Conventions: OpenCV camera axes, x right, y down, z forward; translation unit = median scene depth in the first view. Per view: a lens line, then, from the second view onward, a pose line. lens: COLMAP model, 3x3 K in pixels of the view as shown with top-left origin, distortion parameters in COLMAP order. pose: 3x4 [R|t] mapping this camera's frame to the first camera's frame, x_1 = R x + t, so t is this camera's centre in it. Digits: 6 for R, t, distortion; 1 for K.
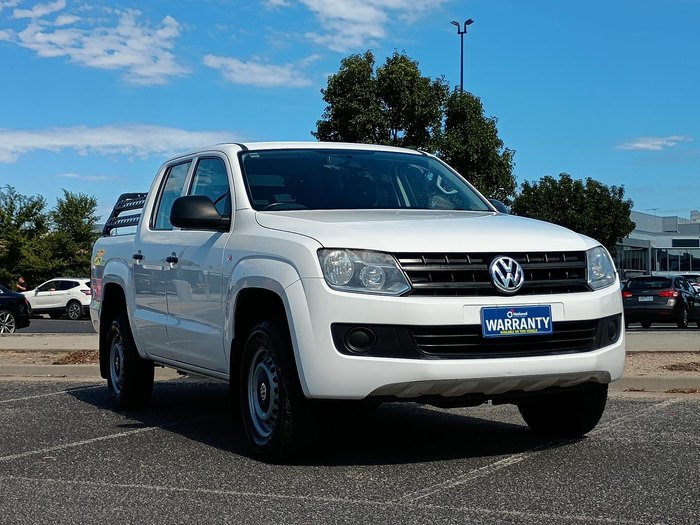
lens RADIAL K [[1141.7, 0, 350.0], [0, 1141.7, 262.5], [0, 0, 1]] dist [-0.000973, -0.041087]
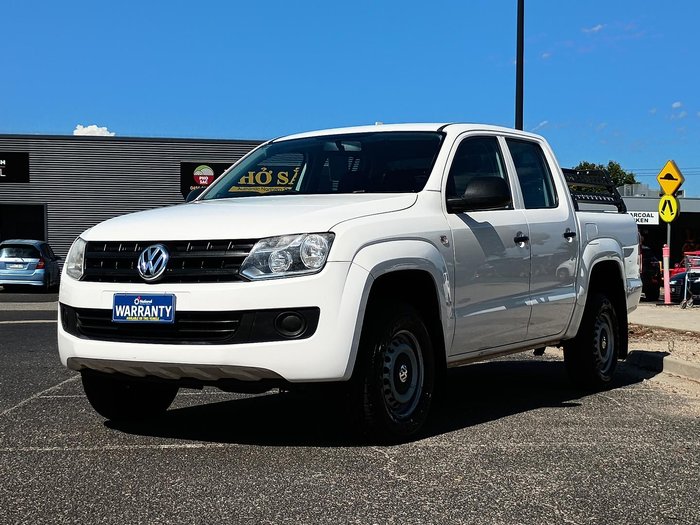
lens RADIAL K [[1141.7, 0, 350.0], [0, 1141.7, 262.5], [0, 0, 1]] dist [-0.000973, -0.041087]
pose [[0.594908, 0.016175, -0.803631, 1.077087], [0.005575, 0.999690, 0.024248, -0.014066], [0.803774, -0.018905, 0.594634, 0.530789]]
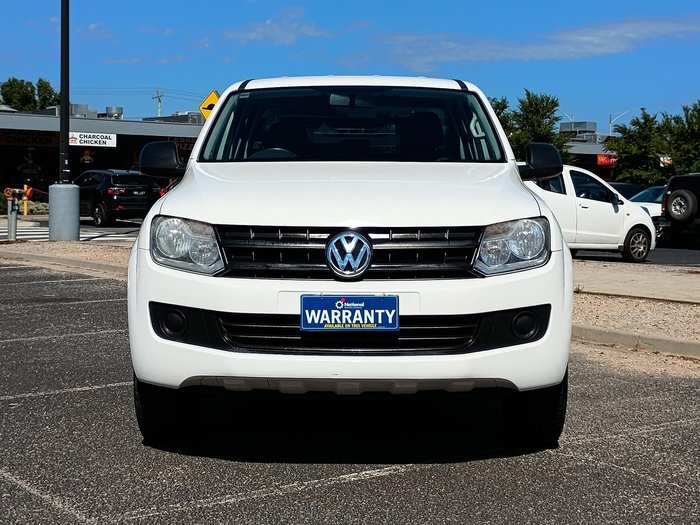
lens RADIAL K [[1141.7, 0, 350.0], [0, 1141.7, 262.5], [0, 0, 1]] dist [-0.000973, -0.041087]
pose [[0.911453, 0.053606, -0.407896, 0.476127], [-0.016925, 0.995521, 0.093012, -0.061083], [0.411055, -0.077873, 0.908278, 0.251193]]
